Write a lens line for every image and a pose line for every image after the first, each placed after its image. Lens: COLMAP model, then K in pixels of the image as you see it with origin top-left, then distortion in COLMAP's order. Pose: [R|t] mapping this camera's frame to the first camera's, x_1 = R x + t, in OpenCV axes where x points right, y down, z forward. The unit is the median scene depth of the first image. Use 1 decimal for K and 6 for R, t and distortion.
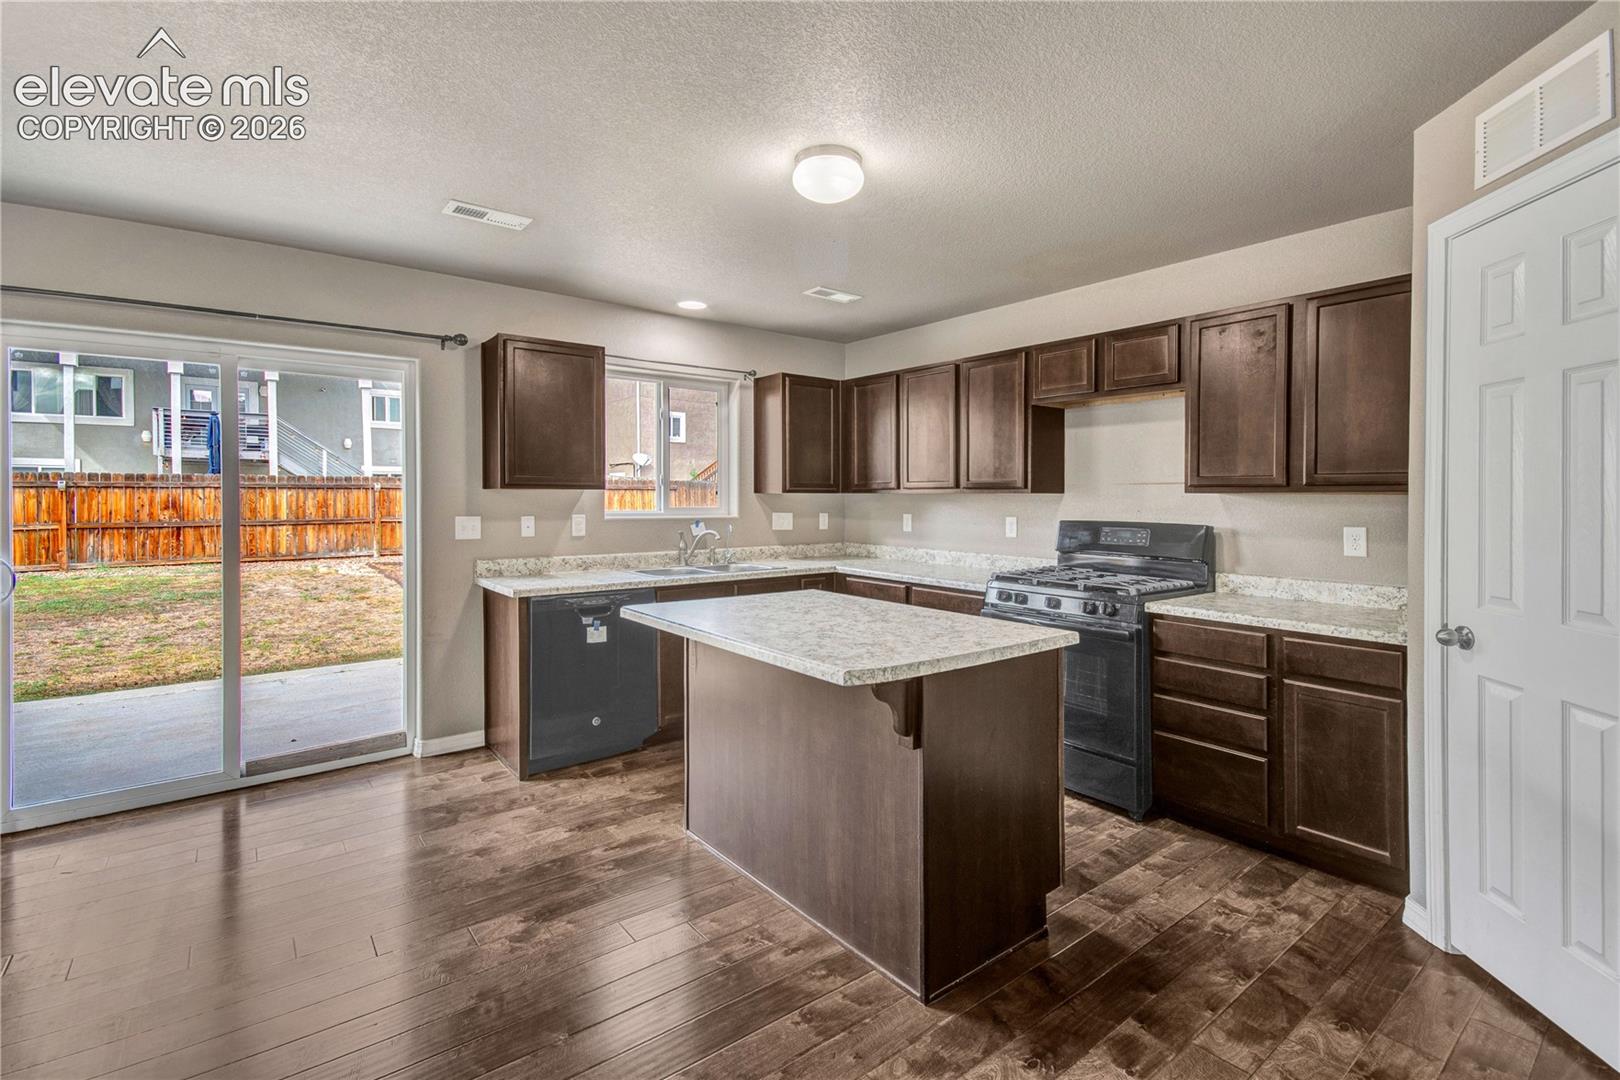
lens RADIAL K [[741.4, 0, 785.2], [0, 741.4, 497.9], [0, 0, 1]] dist [0.010183, 0.001583]
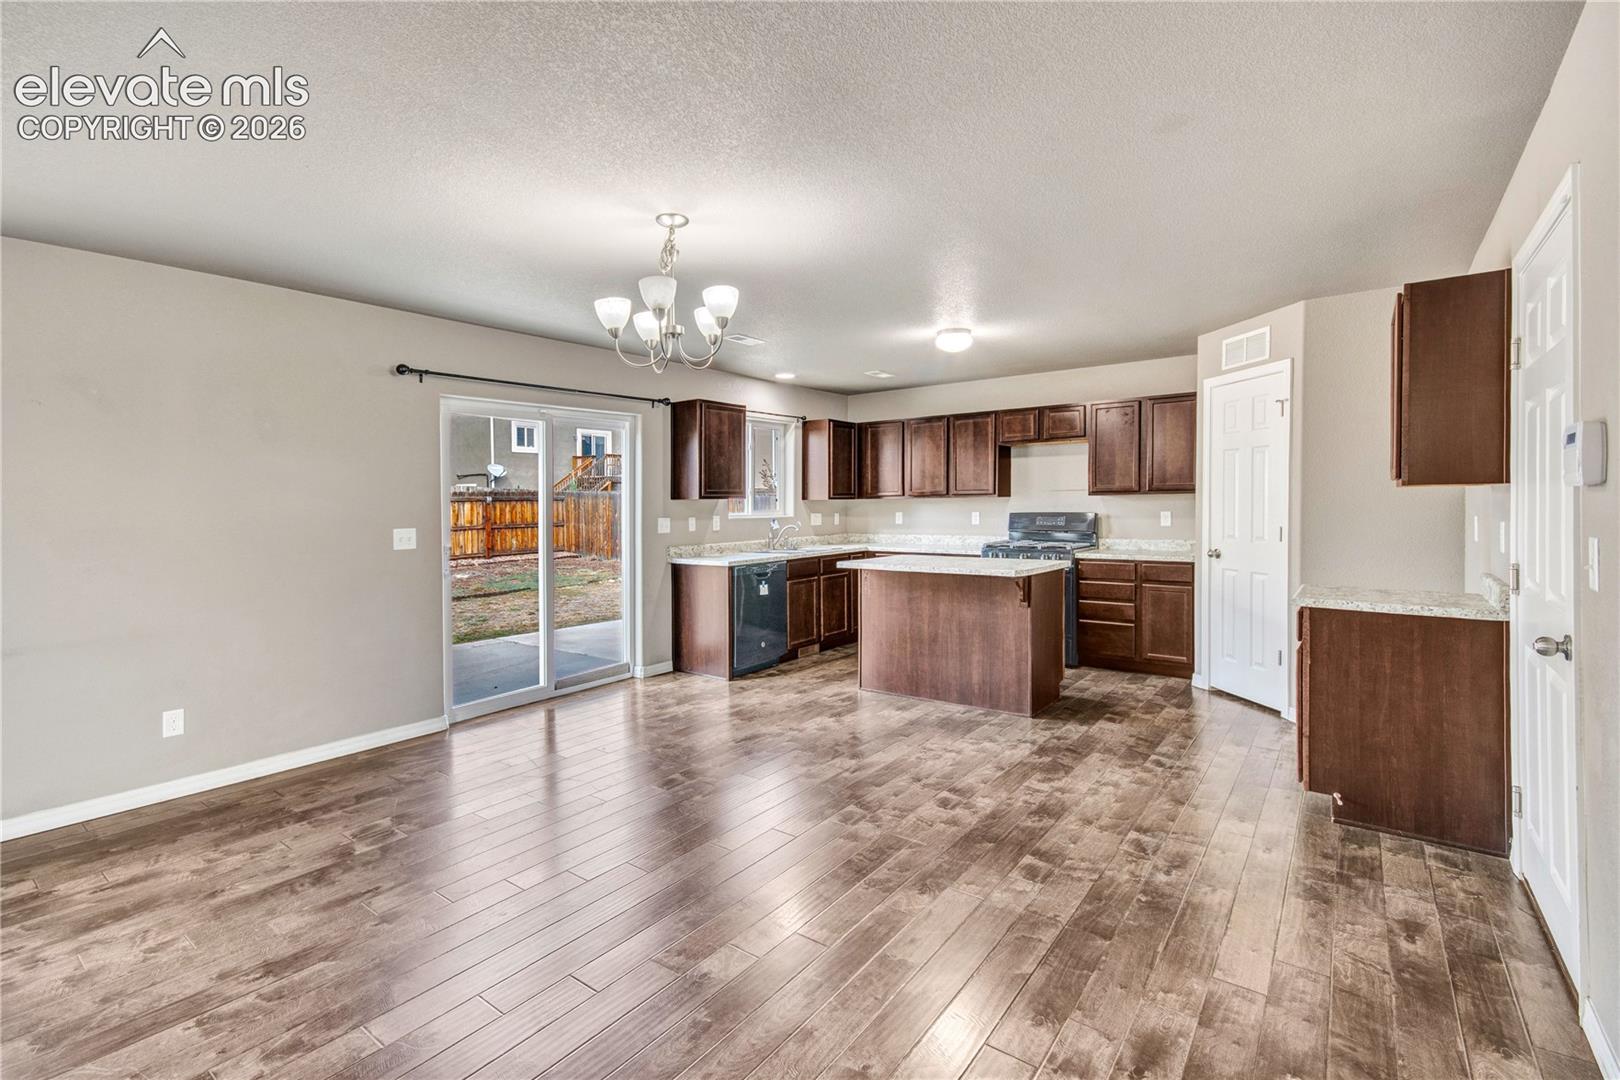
lens RADIAL K [[741.4, 0, 799.4], [0, 741.4, 523.6], [0, 0, 1]] dist [0.010183, 0.001583]
pose [[0.961964, -0.023905, 0.272130, -0.651204], [0.017417, 0.999504, 0.026231, 0.002557], [-0.272622, -0.020494, 0.961903, -0.585742]]
